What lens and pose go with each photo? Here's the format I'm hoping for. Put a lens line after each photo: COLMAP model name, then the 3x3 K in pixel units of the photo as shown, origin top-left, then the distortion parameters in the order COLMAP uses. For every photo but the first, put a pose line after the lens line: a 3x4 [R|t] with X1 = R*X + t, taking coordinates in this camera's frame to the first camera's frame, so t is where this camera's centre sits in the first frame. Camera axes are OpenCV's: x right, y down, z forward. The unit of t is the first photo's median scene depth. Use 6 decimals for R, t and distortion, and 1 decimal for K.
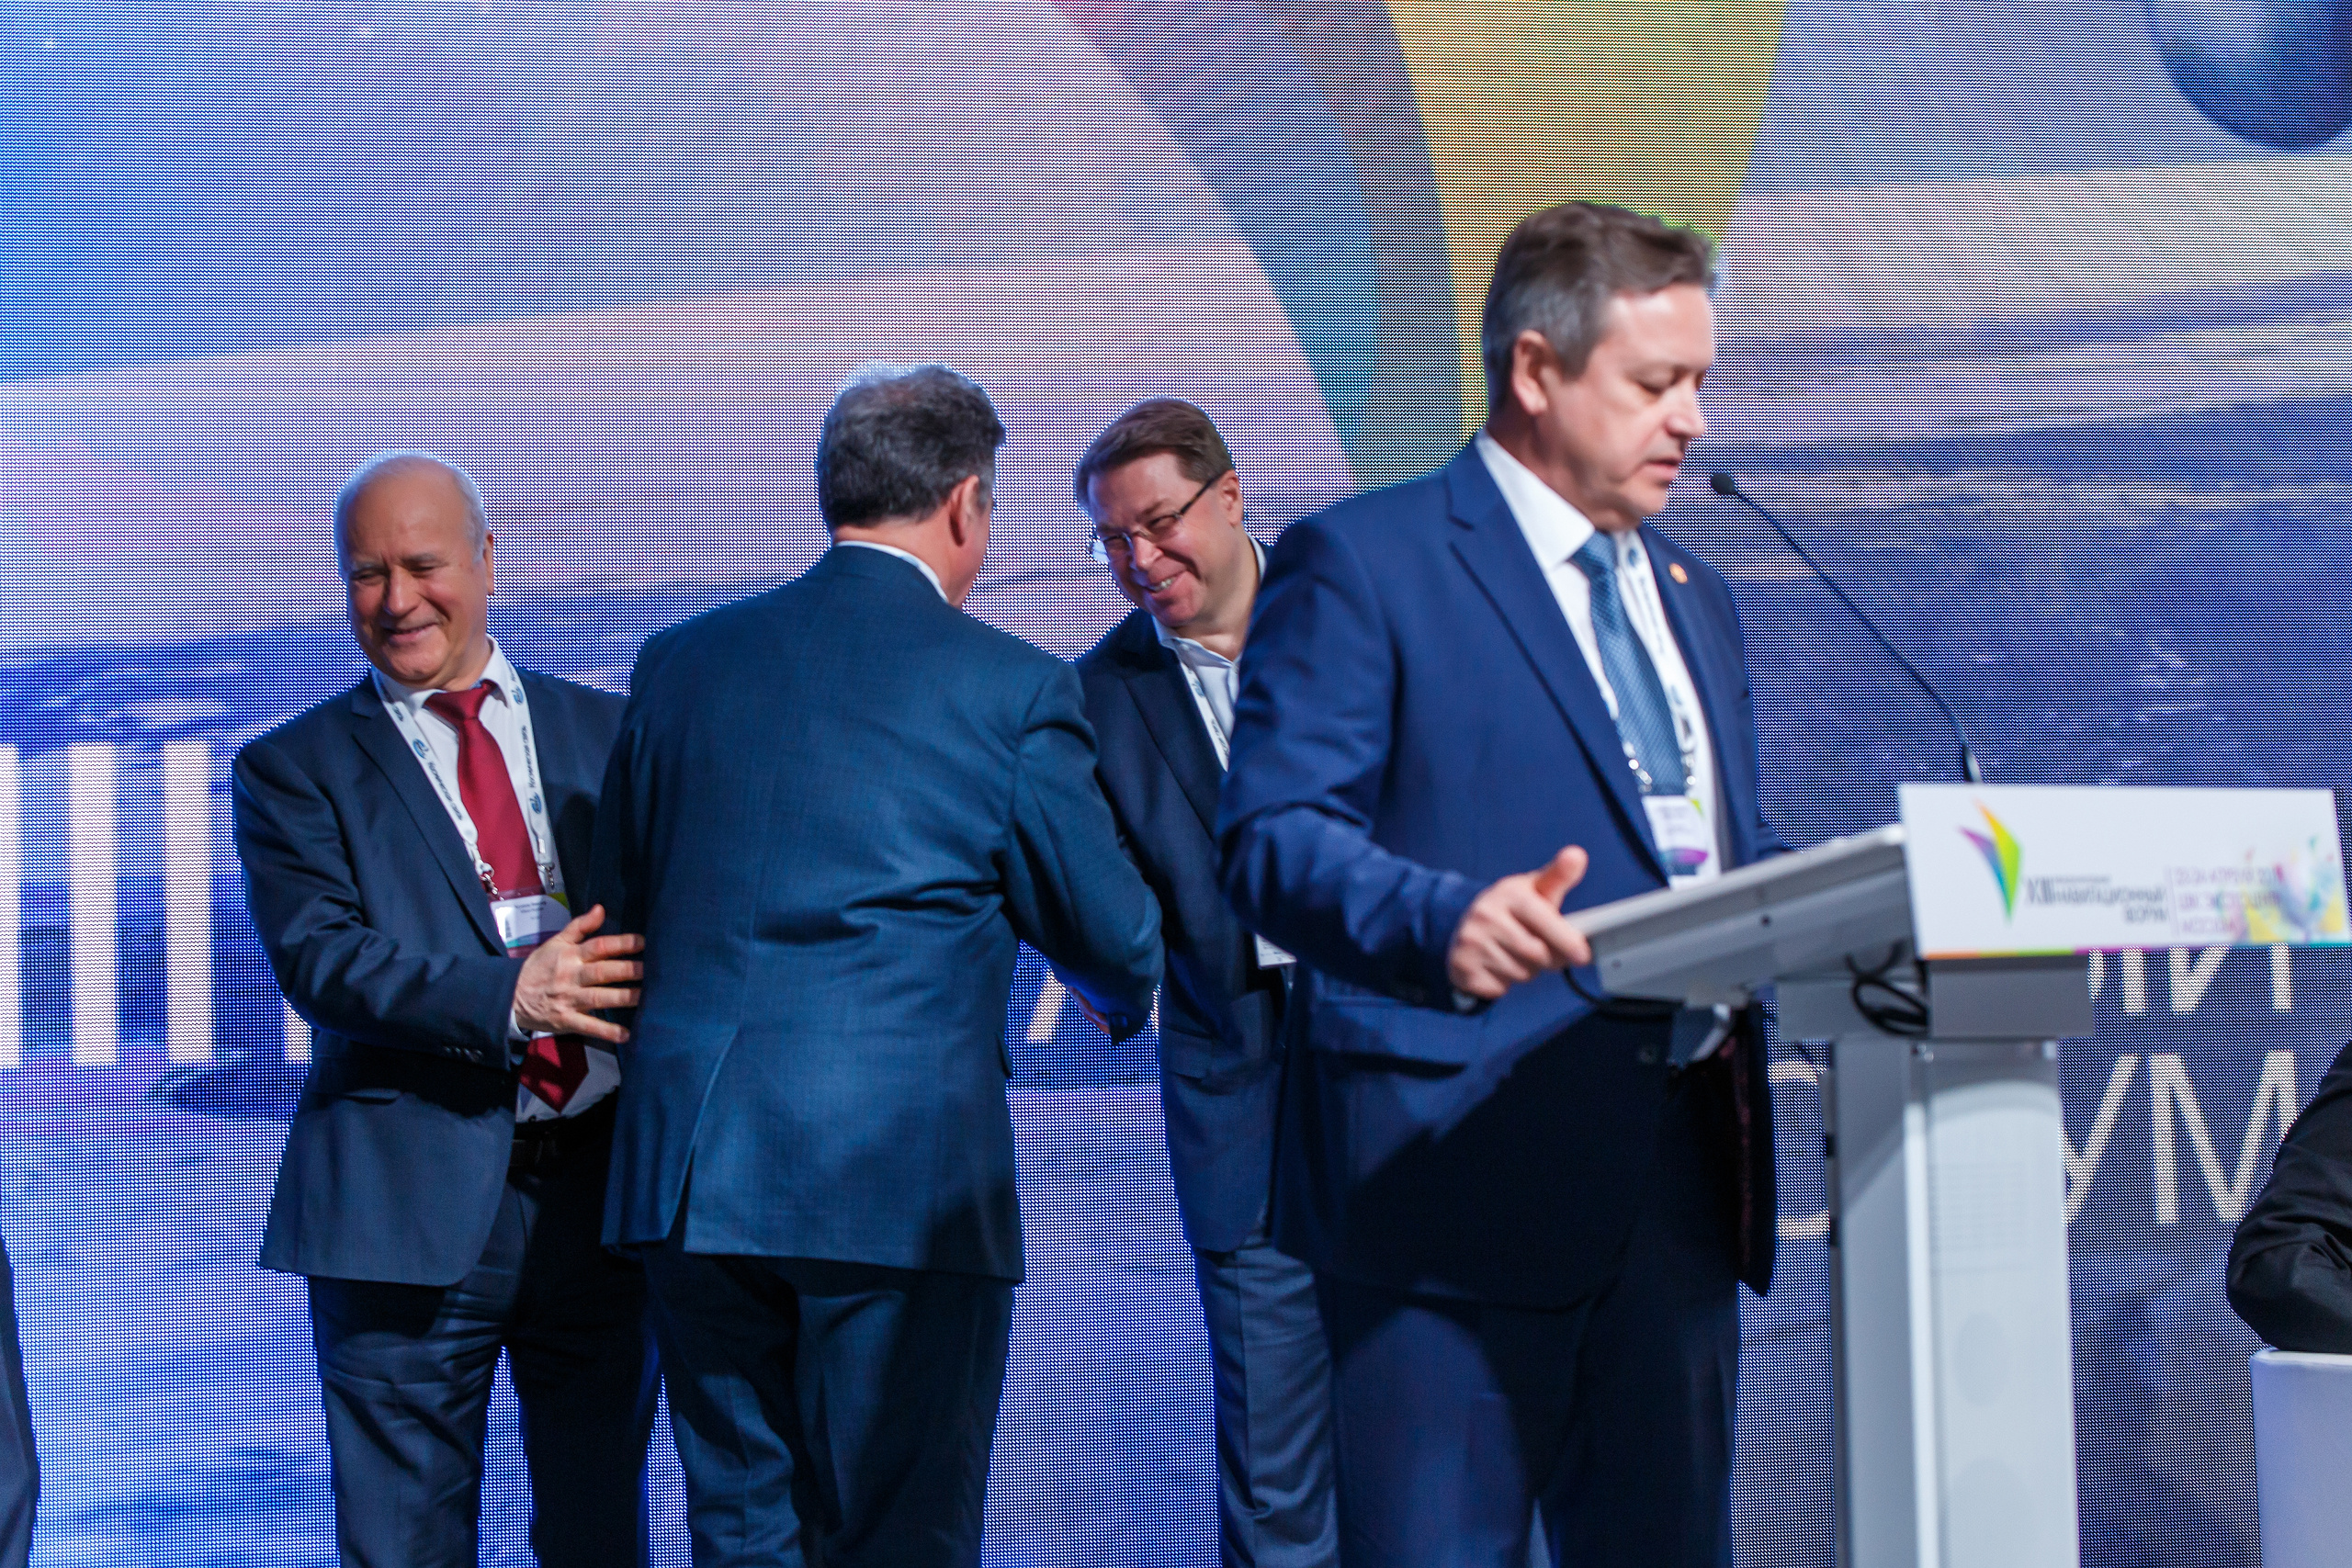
lens RADIAL K [[5468.1, 0, 1190.9], [0, 5468.1, 796.2], [0, 0, 1]] dist [0.152064, 0.000000]
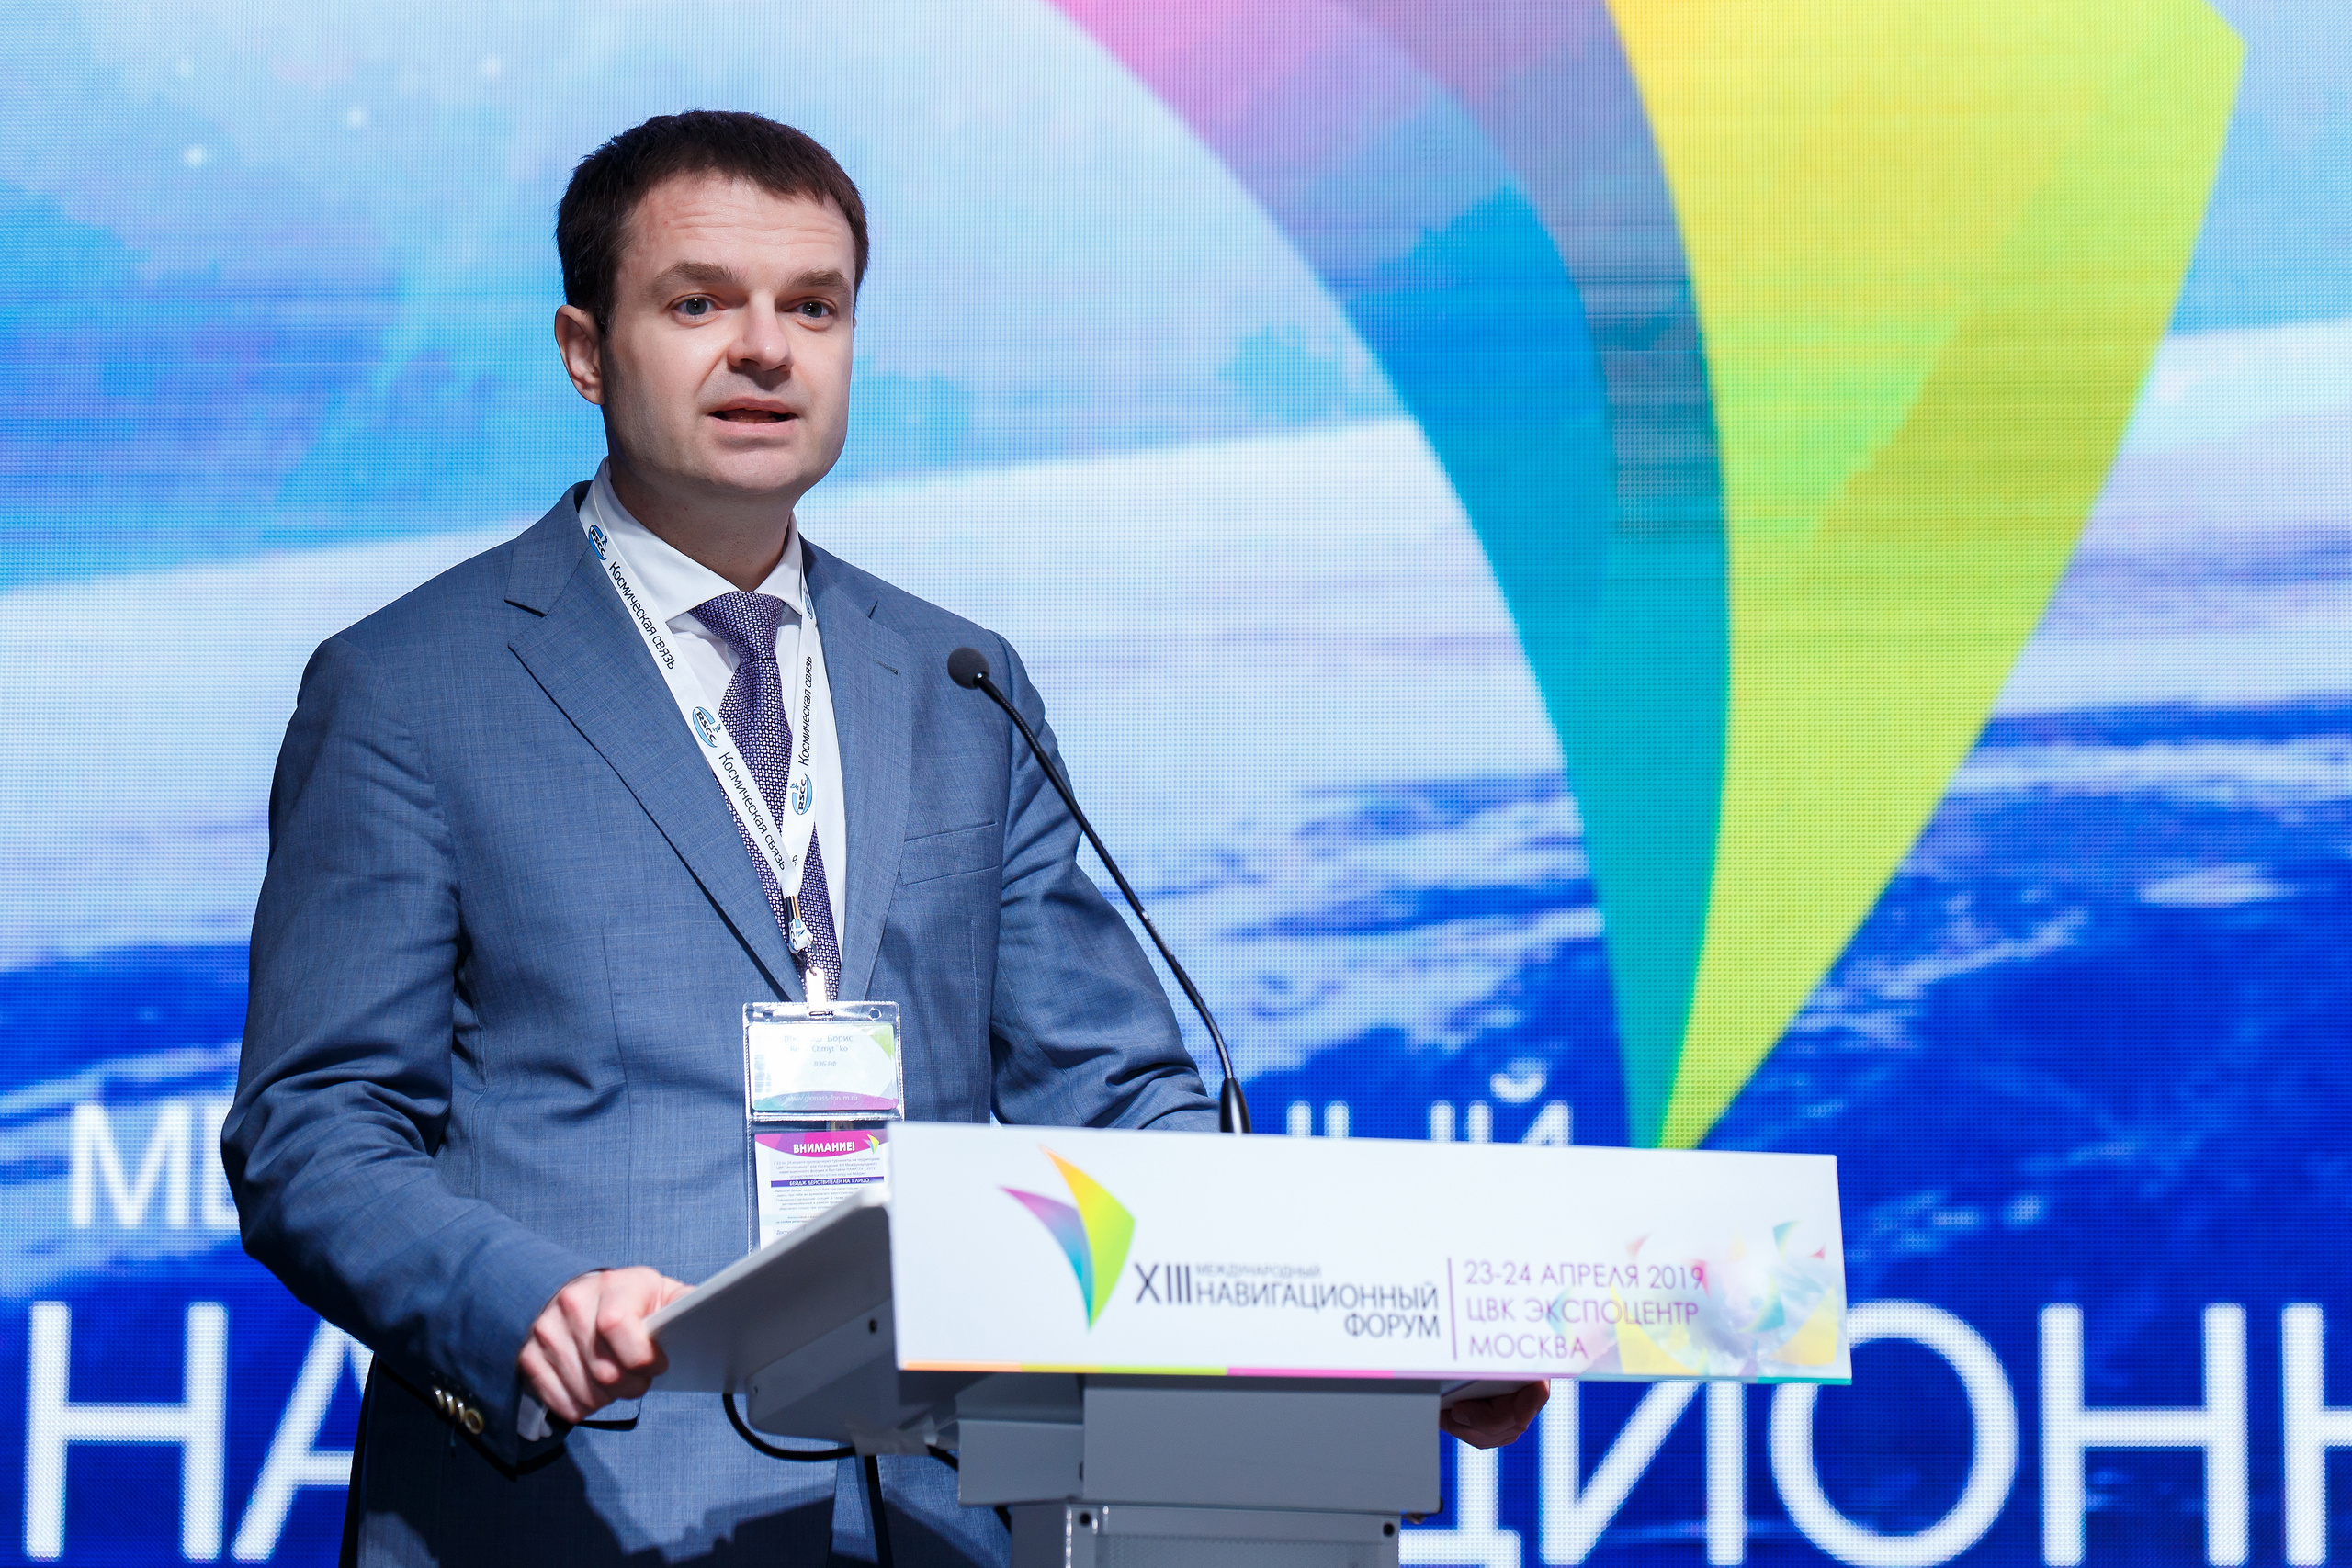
lens RADIAL K [[8038.6, 0, 1176.1], [0, 8038.6, 780.7], [0, 0, 1]] dist [-0.384409, 0.000000]
pose [[0.950172, -0.007698, -0.311630, 0.351339], [-0.014408, 0.997542, -0.068571, 0.017537], [0.311391, 0.069644, 0.947726, 0.040272]]
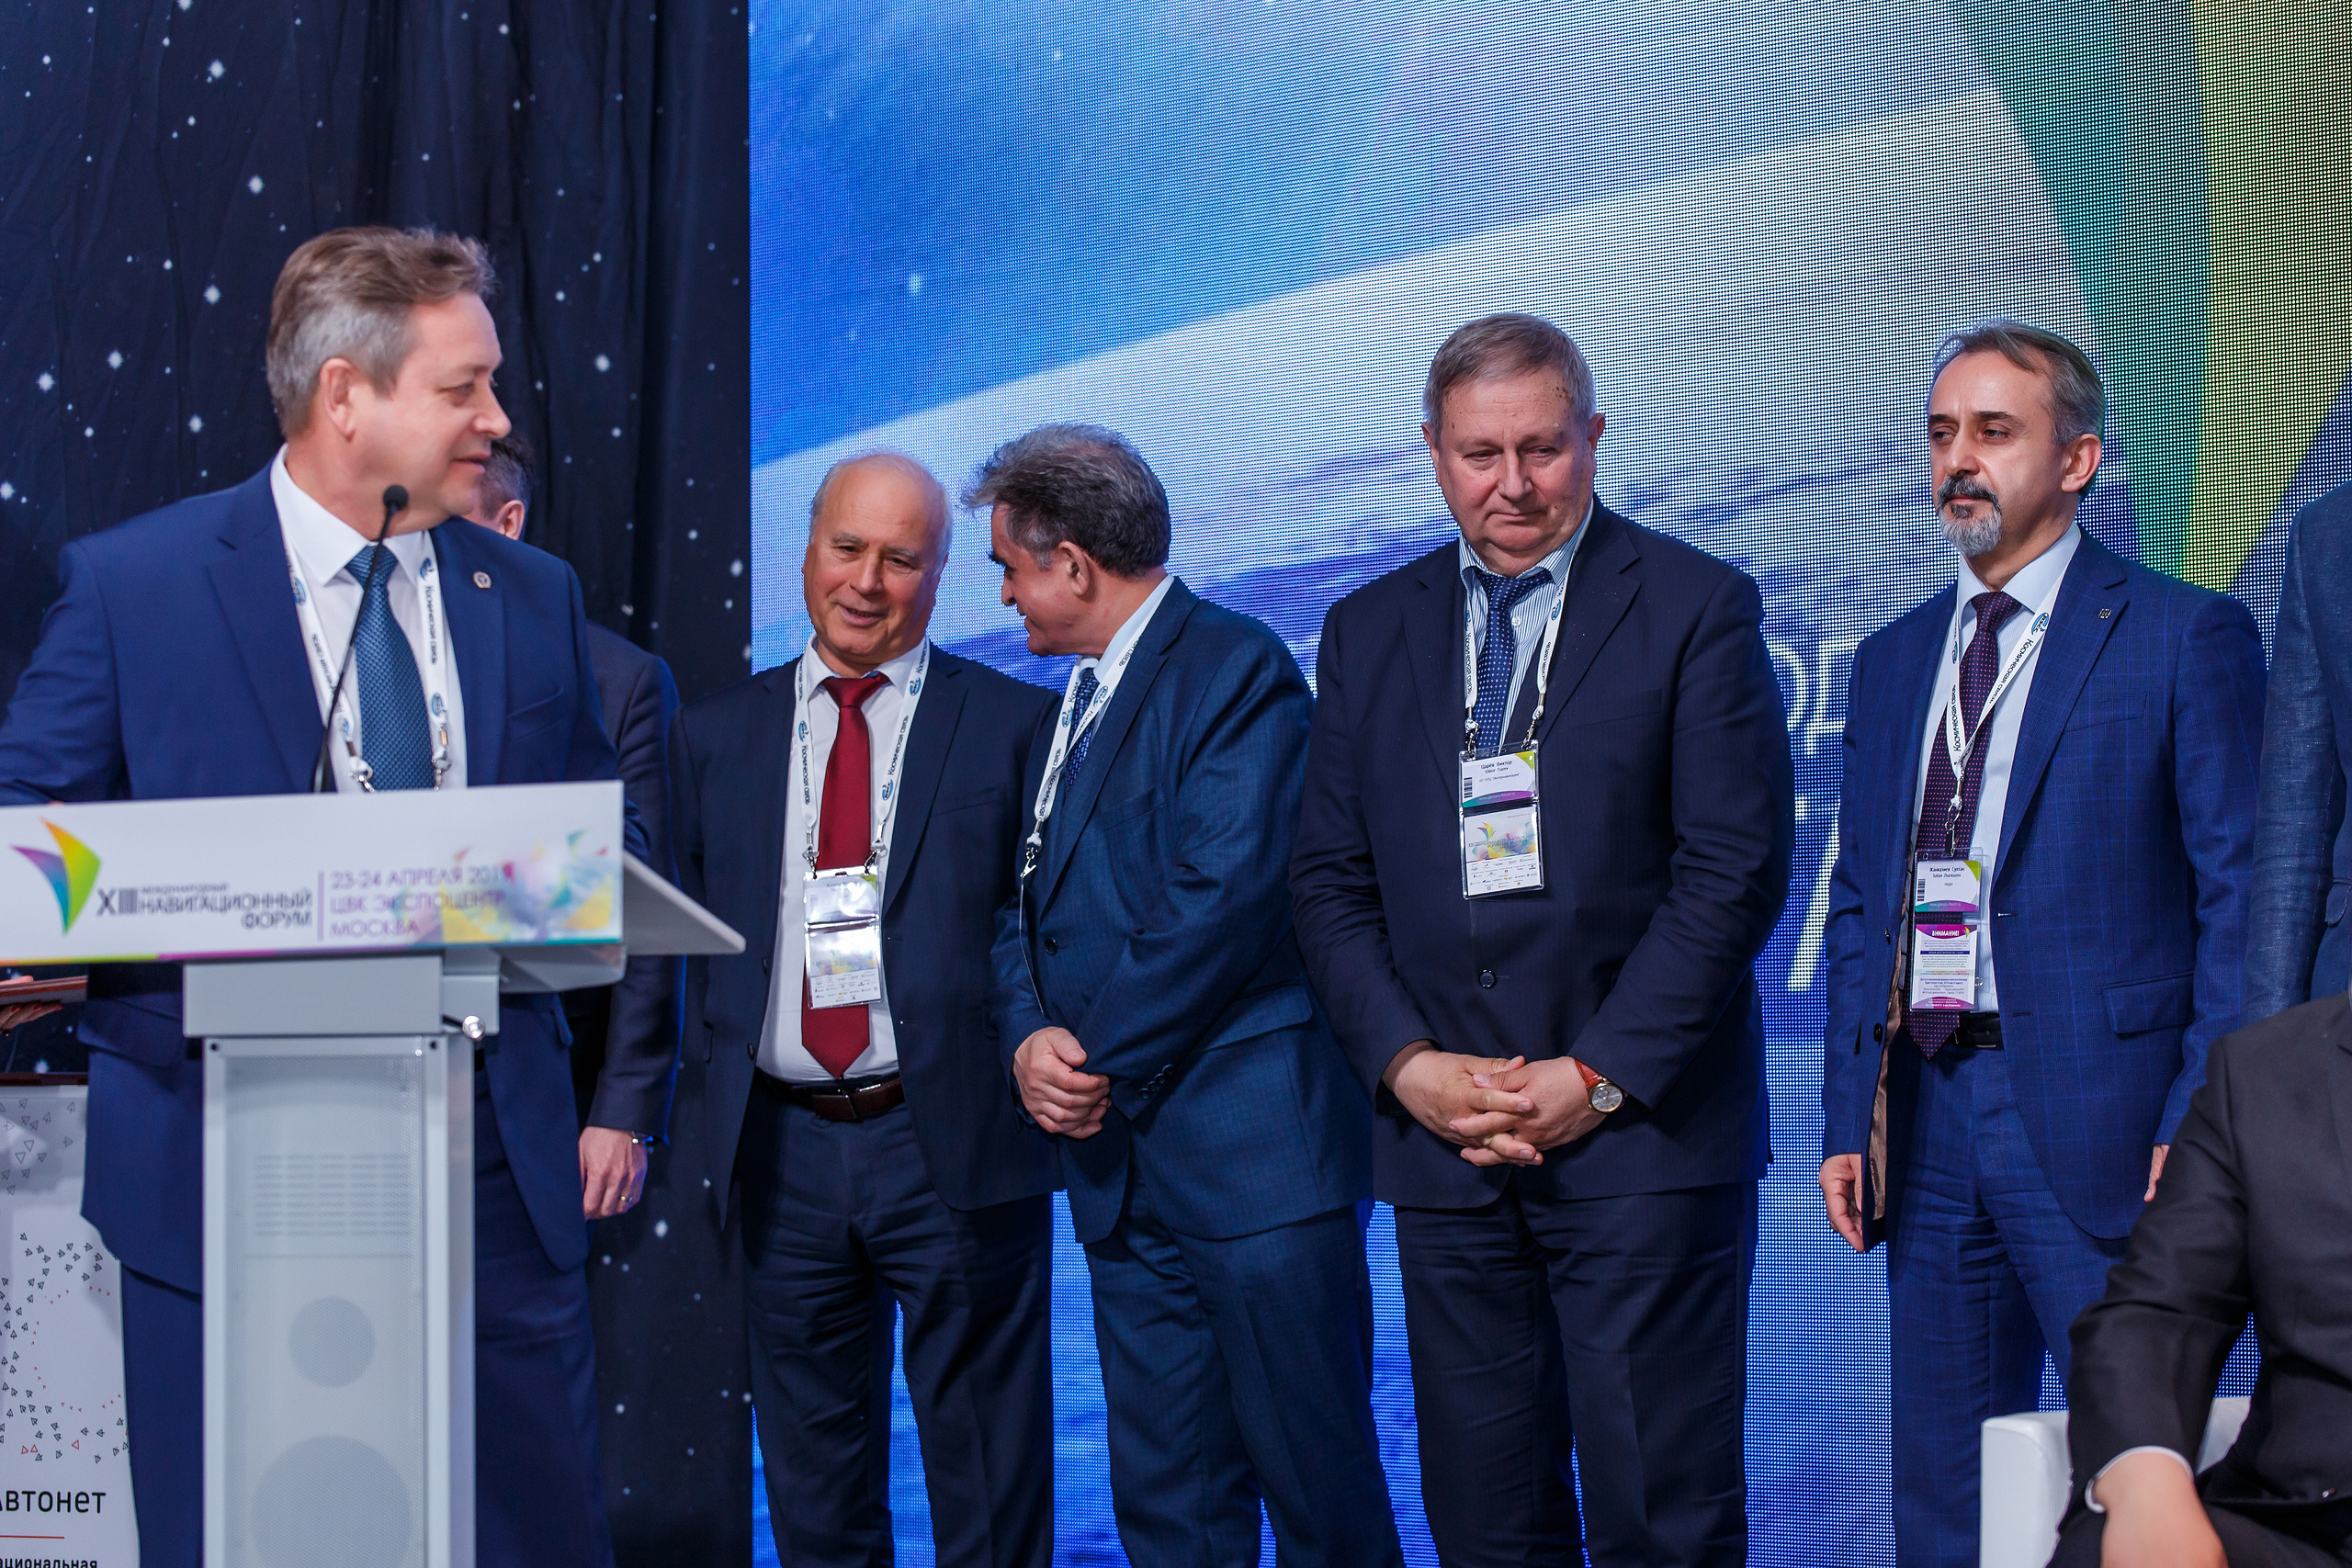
lens RADIAL K [[6551.3, 0, 1170.9], [0, 6551.3, 777.2], [0, 0, 1]] dist [0.086698, 0.000000]
pose [[0.531204, -0.022414, -0.846947, 0.994916], [0.050029, 0.998736, 0.004946, -0.001964], [0.845765, -0.044999, 0.531654, 0.380803]]
